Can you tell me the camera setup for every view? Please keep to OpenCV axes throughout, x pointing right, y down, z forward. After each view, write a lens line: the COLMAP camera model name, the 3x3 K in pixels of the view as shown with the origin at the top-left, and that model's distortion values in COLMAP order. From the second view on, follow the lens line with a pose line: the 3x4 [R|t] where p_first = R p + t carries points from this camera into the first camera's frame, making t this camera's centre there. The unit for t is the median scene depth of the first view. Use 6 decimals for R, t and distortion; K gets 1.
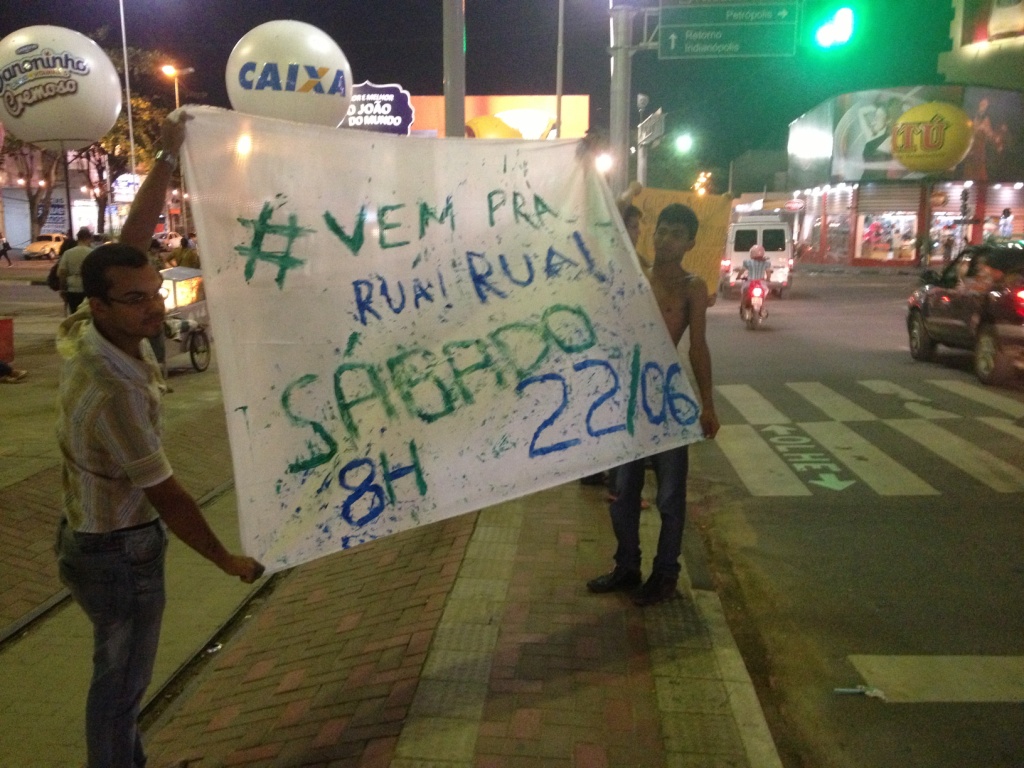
lens RADIAL K [[970.0, 0, 489.9], [0, 970.0, 380.2], [0, 0, 1]] dist [0.011766, 0.000000]
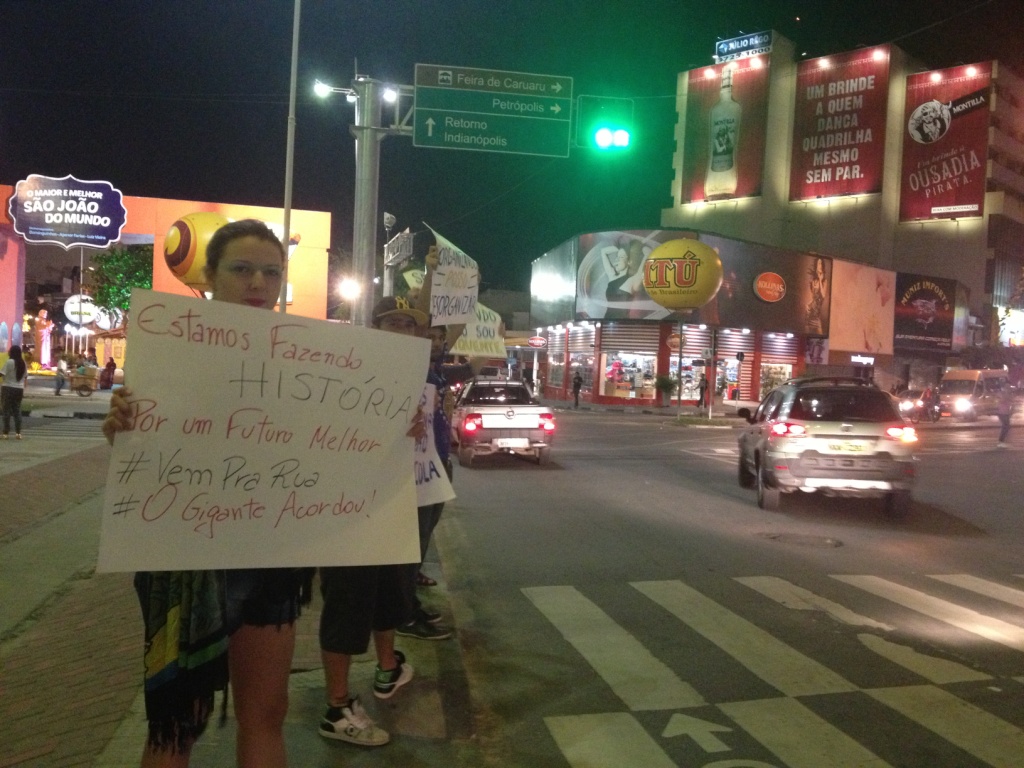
lens RADIAL K [[970.0, 0, 502.8], [0, 970.0, 412.5], [0, 0, 1]] dist [0.011766, 0.000000]
pose [[0.961447, 0.025443, 0.273812, 0.011750], [0.002590, 0.994828, -0.101537, -0.009531], [-0.274980, 0.098332, 0.956408, 0.092606]]
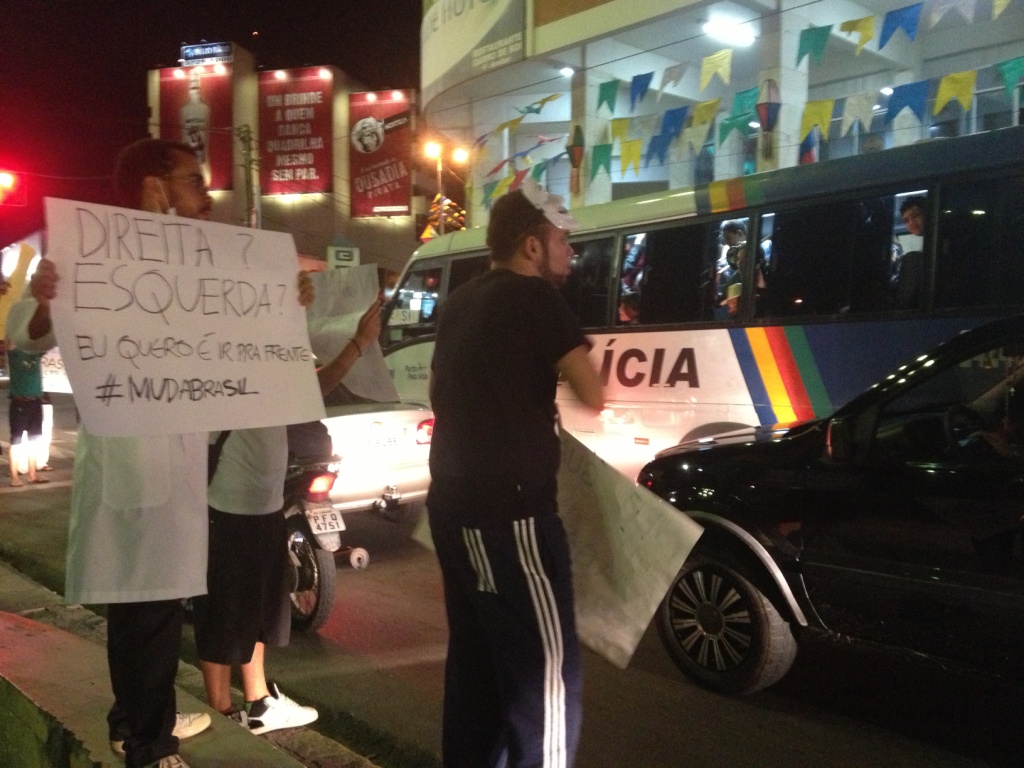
lens RADIAL K [[970.0, 0, 515.5], [0, 970.0, 410.7], [0, 0, 1]] dist [0.011766, 0.000000]
pose [[0.723699, -0.043798, 0.688724, -0.029020], [0.108697, 0.992761, -0.051085, 0.029815], [-0.681502, 0.111832, 0.723221, -0.161367]]
